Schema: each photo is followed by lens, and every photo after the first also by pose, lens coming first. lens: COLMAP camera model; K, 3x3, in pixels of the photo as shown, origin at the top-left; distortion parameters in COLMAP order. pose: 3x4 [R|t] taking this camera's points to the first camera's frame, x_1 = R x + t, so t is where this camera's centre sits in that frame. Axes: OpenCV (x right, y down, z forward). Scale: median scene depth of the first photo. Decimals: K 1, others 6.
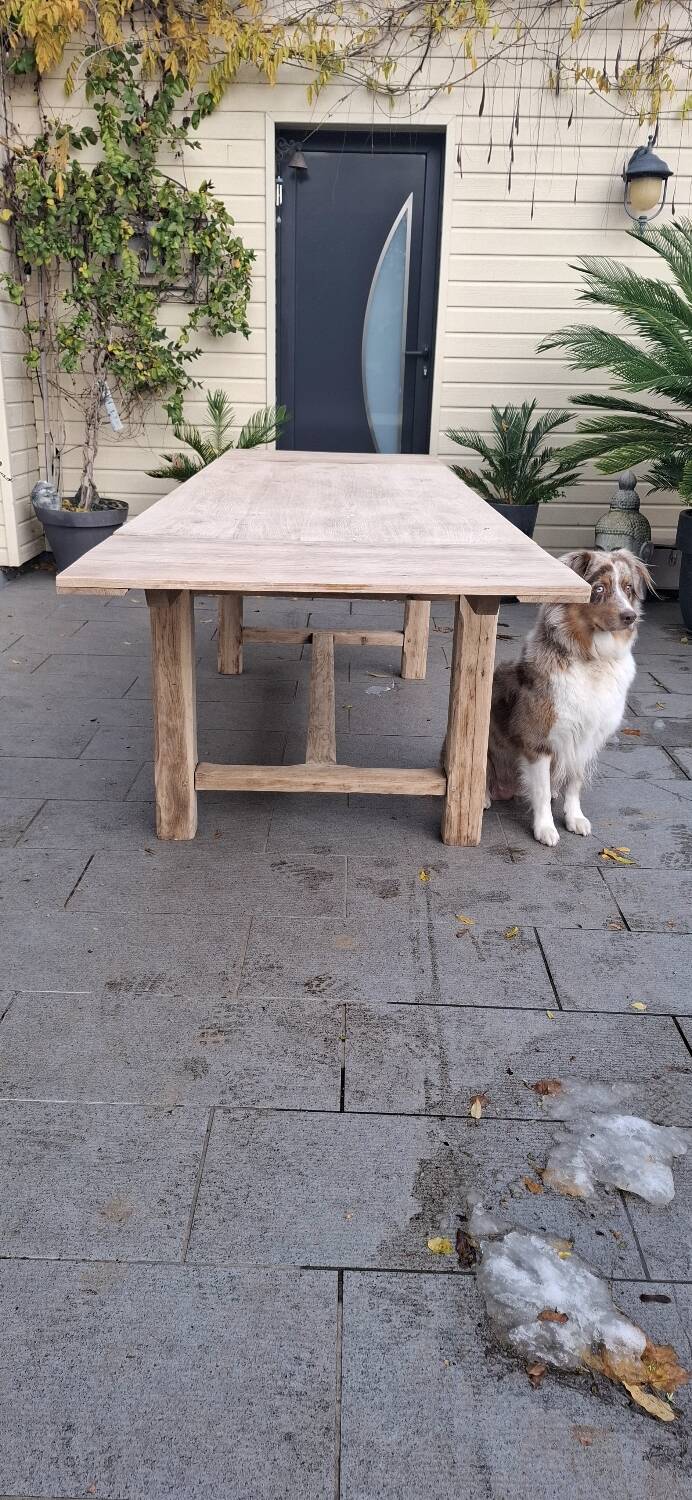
lens RADIAL K [[1016.8, 0, 319.4], [0, 1016.8, 740.8], [0, 0, 1]] dist [0.067166, -0.071155]
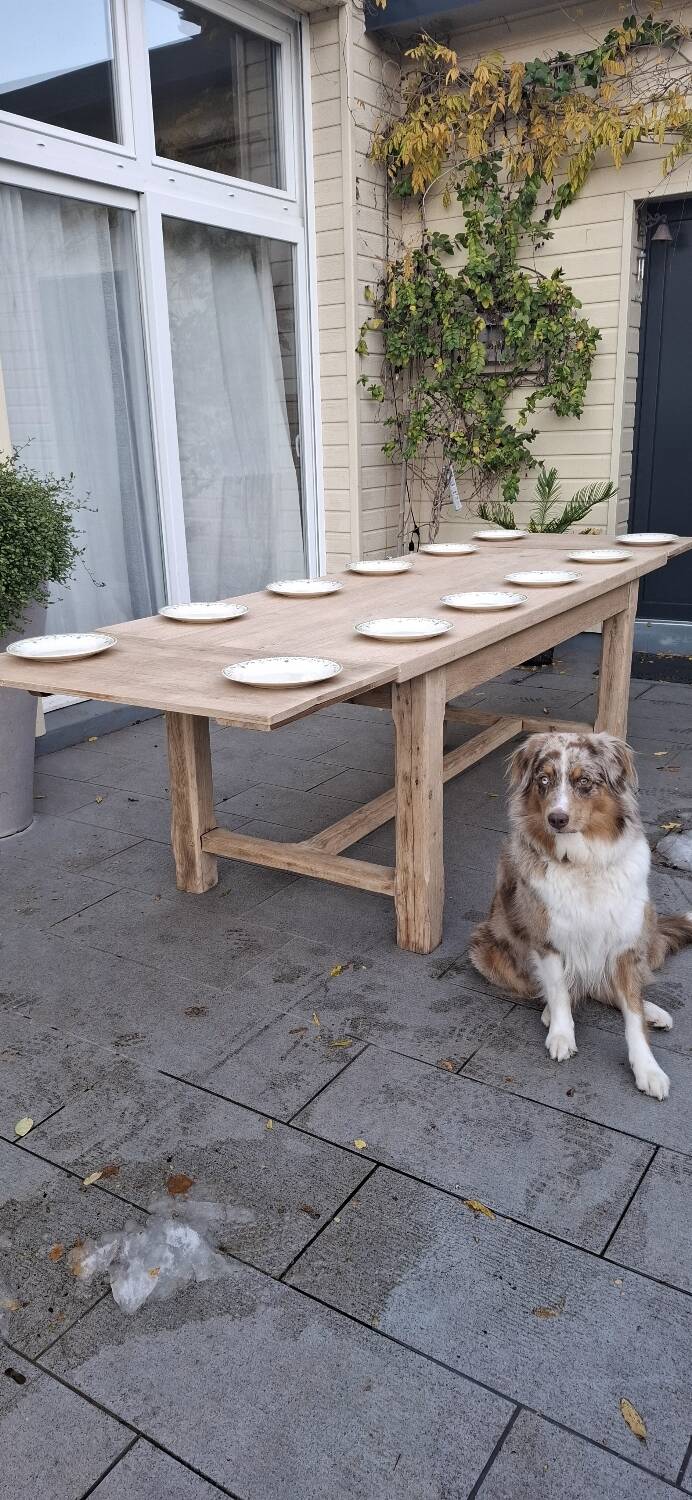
lens RADIAL K [[1014.6, 0, 342.9], [0, 1014.6, 743.7], [0, 0, 1]] dist [0.078777, -0.083345]
pose [[0.854108, 0.109511, -0.508435, 0.283264], [-0.131119, 0.991344, -0.006740, -0.041203], [0.503296, 0.072422, 0.861074, 0.047426]]
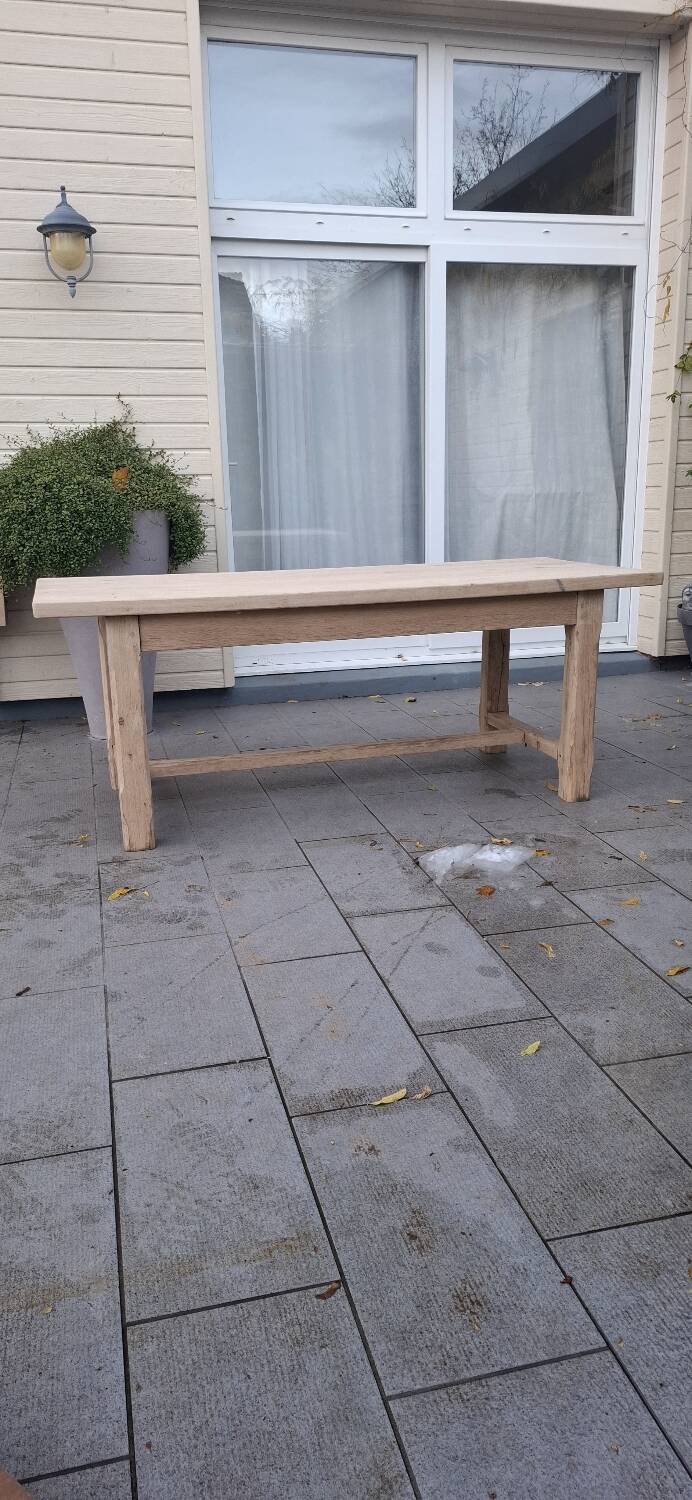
lens RADIAL K [[1014.5, 0, 346.0], [0, 1014.5, 750.0], [0, 0, 1]] dist [0.137359, -0.181534]
pose [[0.277292, 0.208294, -0.937935, 0.685177], [-0.296341, 0.947164, 0.122733, -0.122711], [0.913943, 0.243916, 0.324367, 0.406406]]
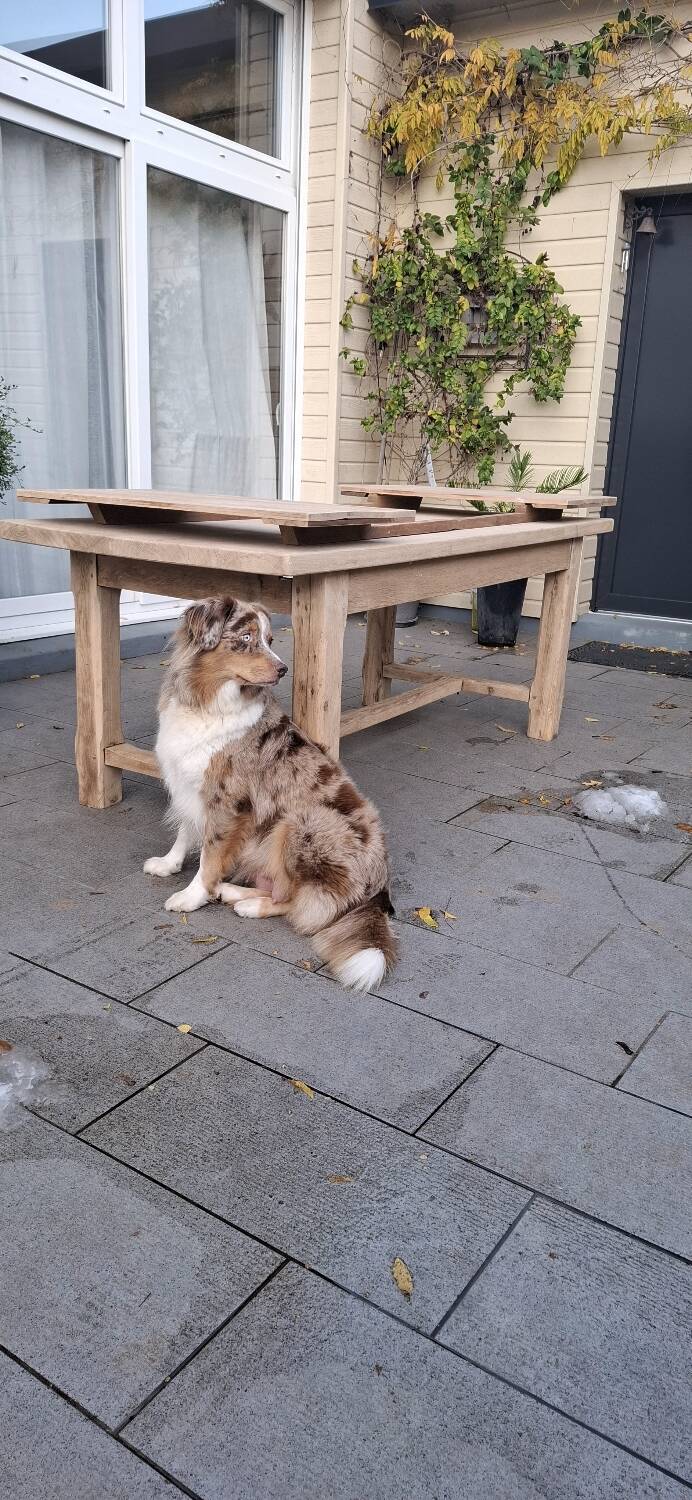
lens RADIAL K [[1012.6, 0, 355.0], [0, 1012.6, 734.0], [0, 0, 1]] dist [0.080143, -0.089727]
pose [[0.849457, 0.154590, -0.504504, 0.327919], [-0.198492, 0.979510, -0.034069, -0.000529], [0.488901, 0.129080, 0.862737, 0.085004]]
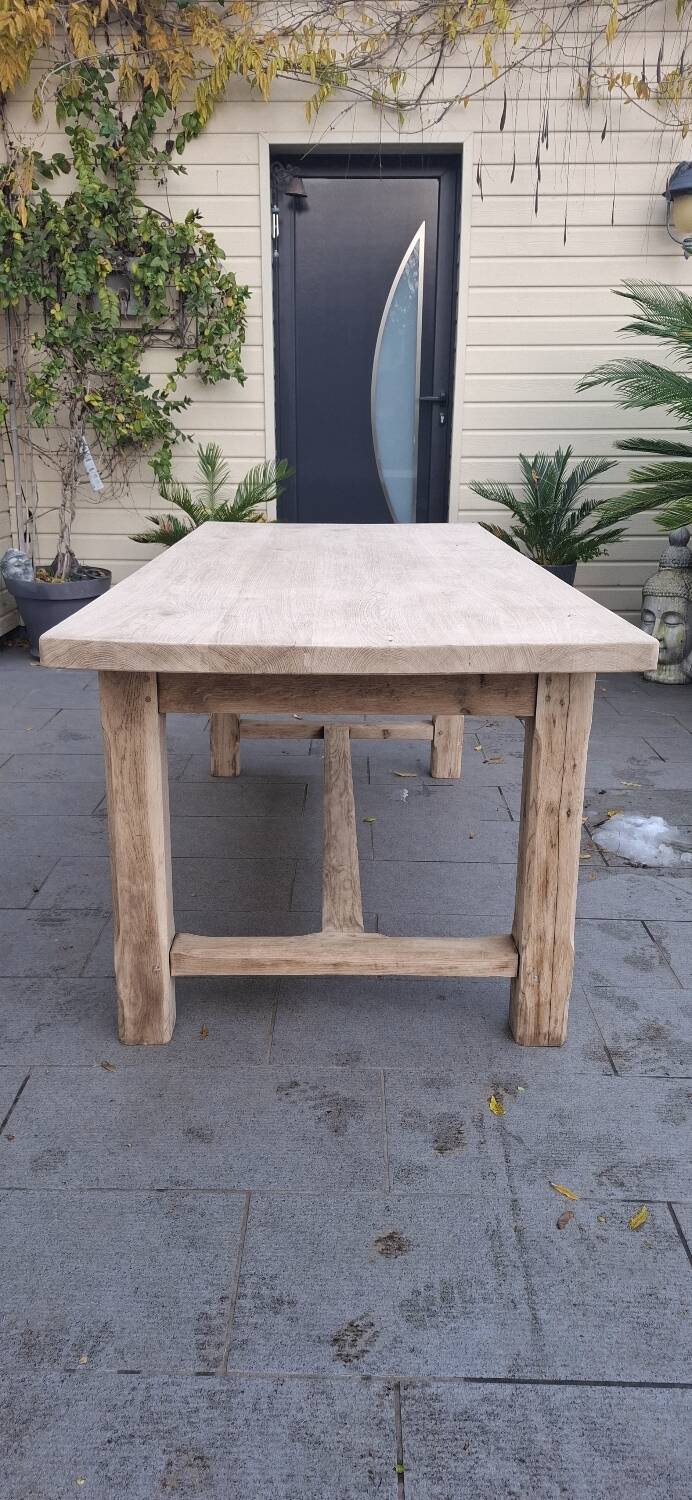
lens RADIAL K [[1020.7, 0, 322.0], [0, 1020.7, 753.2], [0, 0, 1]] dist [0.075331, -0.074028]
pose [[0.999825, -0.018354, -0.003493, -0.004558], [0.018196, 0.999002, -0.040780, -0.038785], [0.004238, 0.040709, 0.999162, 0.130207]]
